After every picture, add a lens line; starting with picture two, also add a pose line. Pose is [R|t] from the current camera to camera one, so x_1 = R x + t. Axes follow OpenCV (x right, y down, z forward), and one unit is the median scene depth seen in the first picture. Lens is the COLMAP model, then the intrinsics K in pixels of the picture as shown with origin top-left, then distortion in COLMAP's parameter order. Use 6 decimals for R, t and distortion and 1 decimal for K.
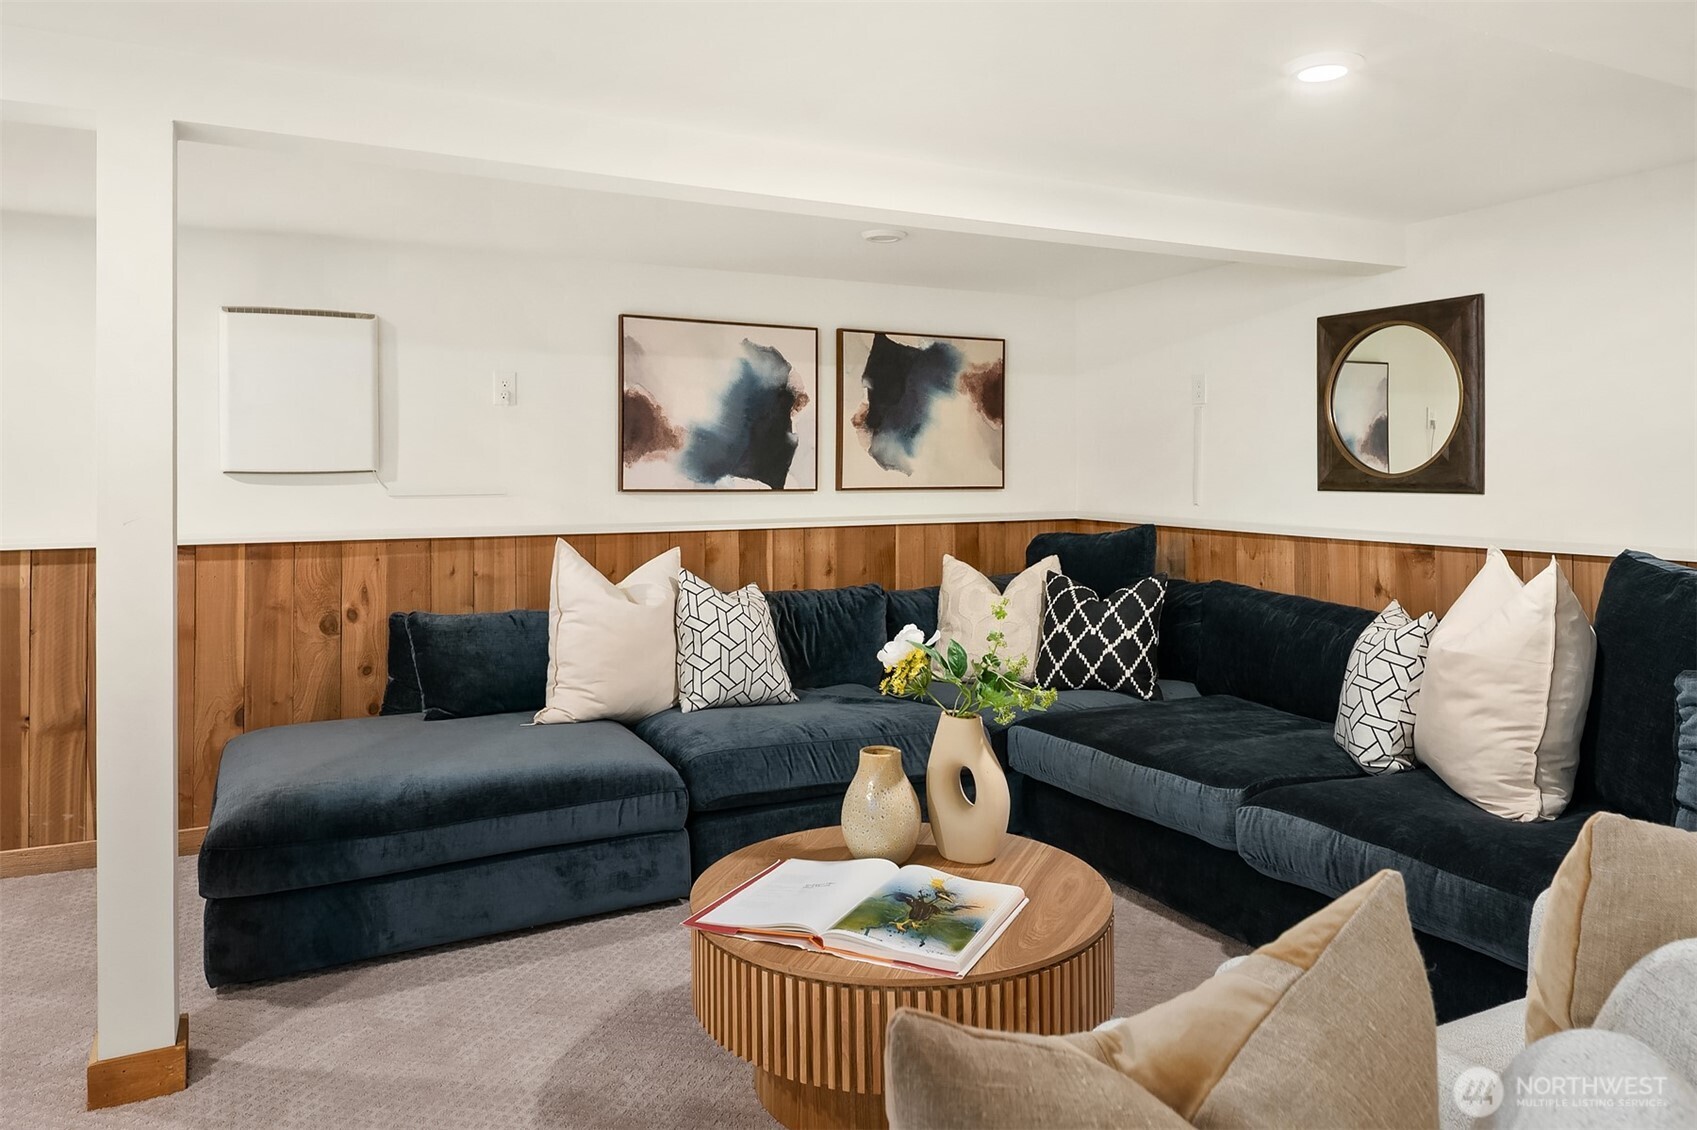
lens RADIAL K [[1127.7, 0, 862.6], [0, 1127.7, 488.1], [0, 0, 1]] dist [0.003045, -0.011354]
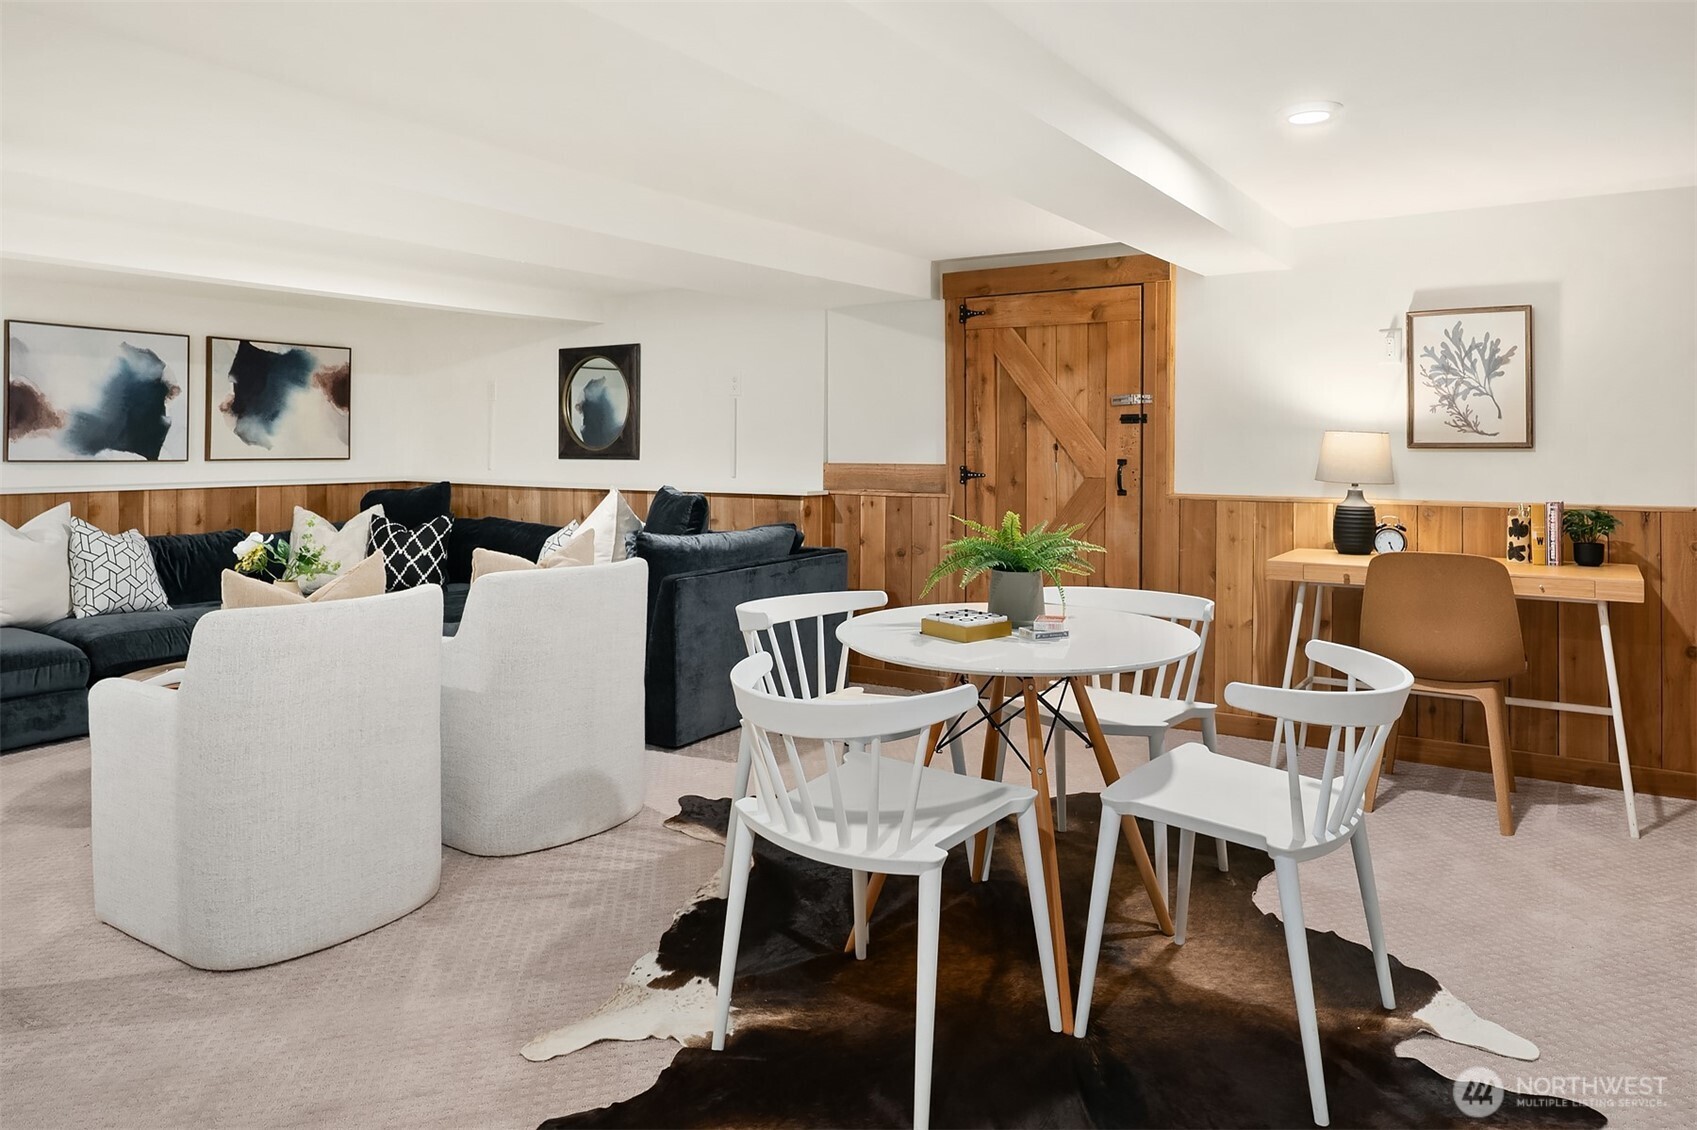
lens RADIAL K [[1127.7, 0, 865.7], [0, 1127.7, 441.4], [0, 0, 1]] dist [0.003045, -0.011354]
pose [[0.873544, 0.004393, 0.486726, 0.010893], [0.006233, 0.999776, -0.020211, 0.012535], [-0.486706, 0.020689, 0.873321, -0.599335]]
